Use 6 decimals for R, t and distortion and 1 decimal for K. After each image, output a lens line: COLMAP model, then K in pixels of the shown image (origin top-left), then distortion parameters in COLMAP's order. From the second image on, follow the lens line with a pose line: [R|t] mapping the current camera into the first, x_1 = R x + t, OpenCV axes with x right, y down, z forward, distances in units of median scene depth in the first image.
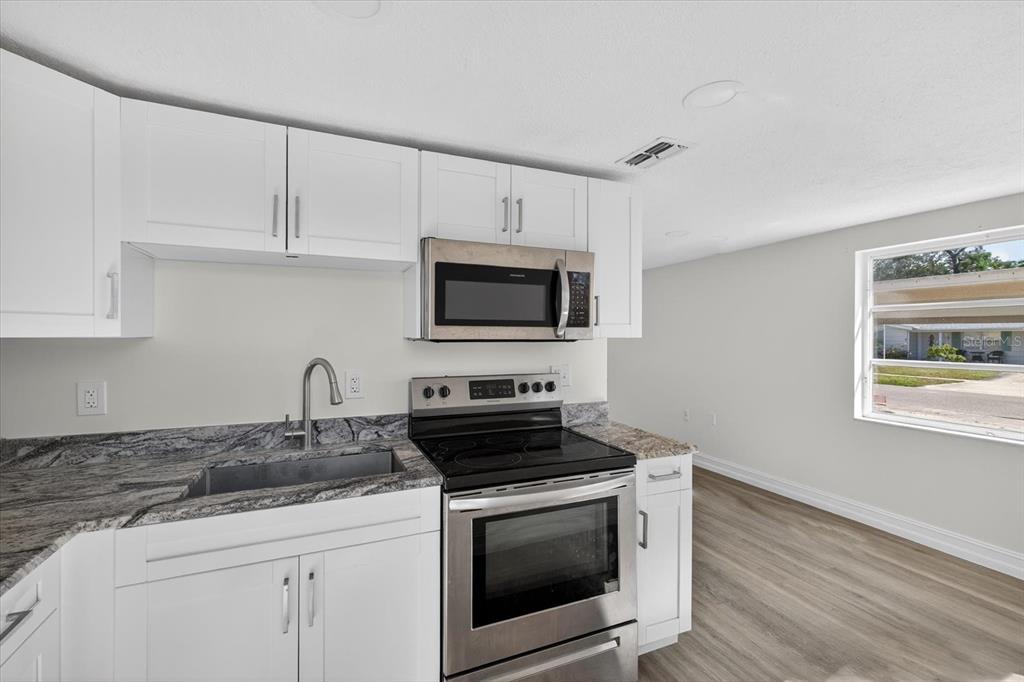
lens RADIAL K [[441.7, 0, 533.7], [0, 441.7, 339.3], [0, 0, 1]] dist [-0.007835, 0.001651]
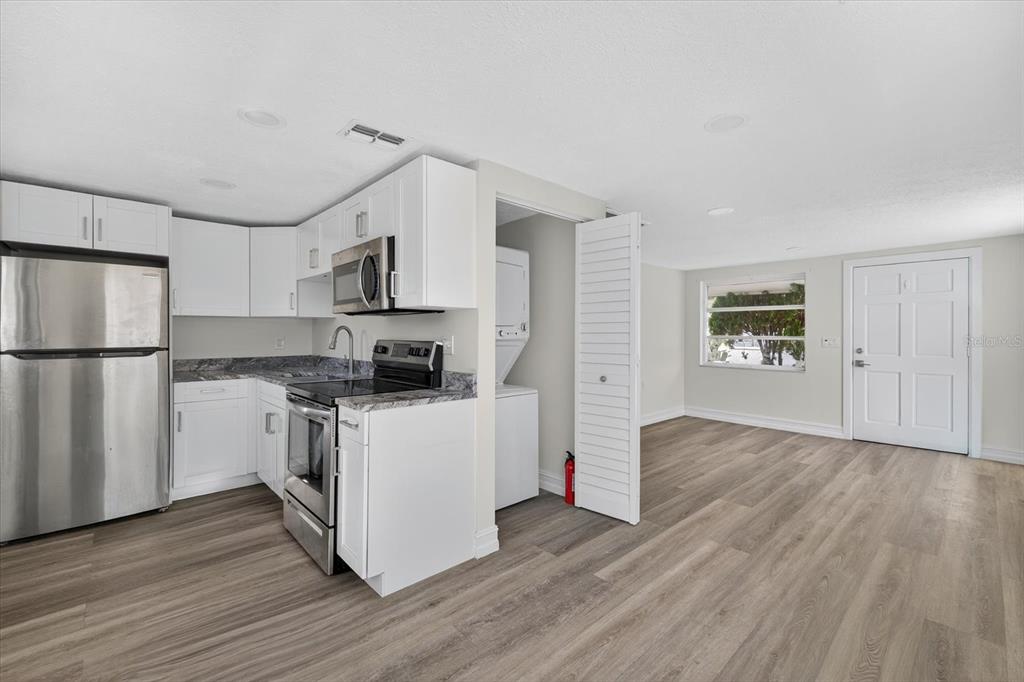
lens RADIAL K [[441.7, 0, 514.5], [0, 441.7, 341.5], [0, 0, 1]] dist [-0.007835, 0.001651]
pose [[0.314479, 0.011665, -0.949193, 1.515991], [-0.008369, 0.999920, 0.009515, 0.079126], [0.949228, 0.004952, 0.314551, 1.045745]]
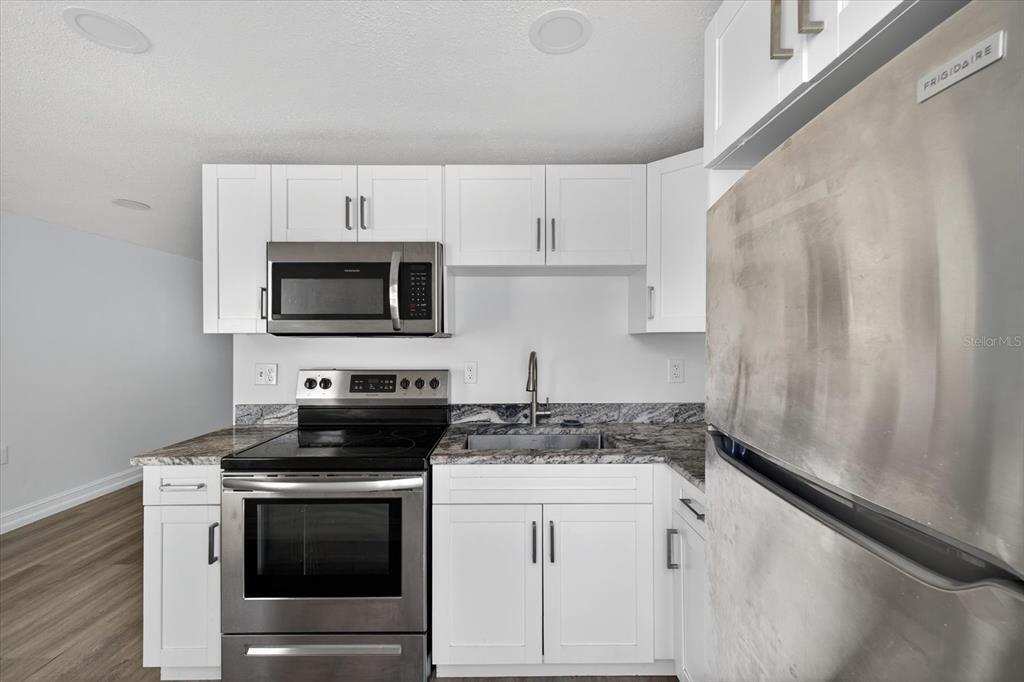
lens RADIAL K [[441.7, 0, 506.7], [0, 441.7, 344.0], [0, 0, 1]] dist [-0.007835, 0.001651]
pose [[0.914052, -0.002356, -0.405591, 0.716016], [0.001595, 0.999996, -0.002214, 0.028236], [0.405594, 0.001377, 0.914052, 0.219453]]
